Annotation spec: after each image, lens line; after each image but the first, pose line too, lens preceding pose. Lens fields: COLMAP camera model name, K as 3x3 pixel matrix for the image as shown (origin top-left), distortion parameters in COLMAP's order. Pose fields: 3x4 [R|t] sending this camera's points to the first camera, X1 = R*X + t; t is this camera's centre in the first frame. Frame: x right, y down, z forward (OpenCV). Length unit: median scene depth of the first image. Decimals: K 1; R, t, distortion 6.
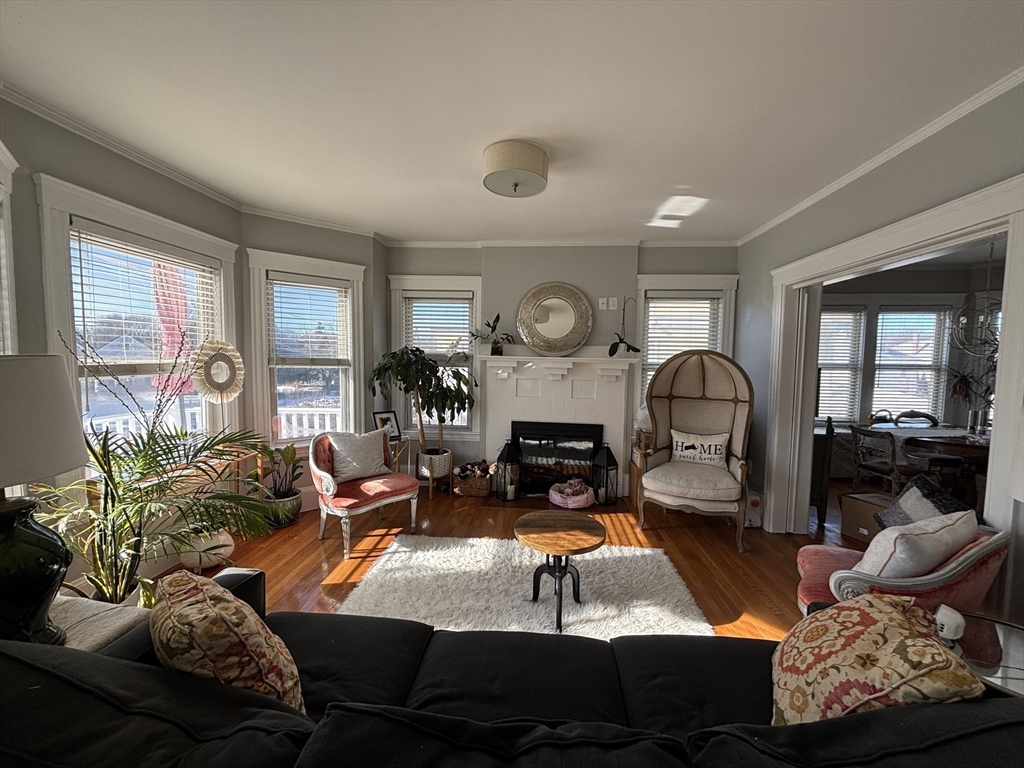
lens RADIAL K [[405.0, 0, 514.1], [0, 405.0, 382.3], [0, 0, 1]] dist [-0.001815, -0.000502]
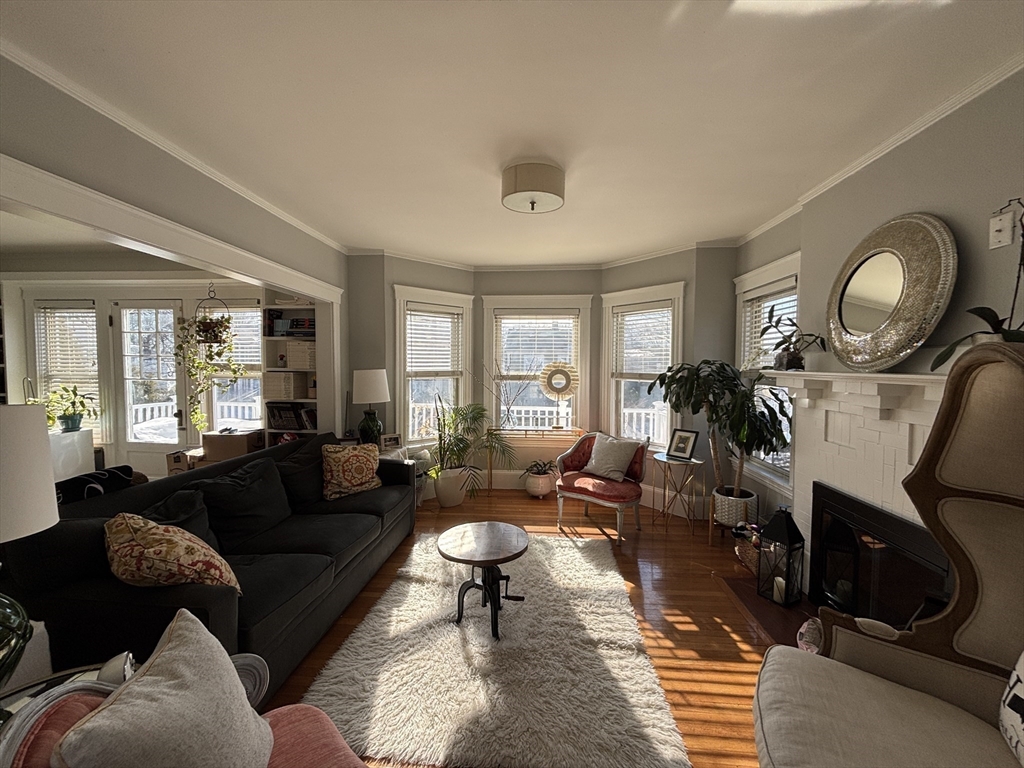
lens RADIAL K [[405.0, 0, 510.9], [0, 405.0, 382.2], [0, 0, 1]] dist [-0.001815, -0.000502]
pose [[-0.006187, 0.025727, -0.999650, 0.664142], [-0.069234, 0.997259, 0.026094, -0.037609], [0.997581, 0.069371, -0.004388, 0.625882]]
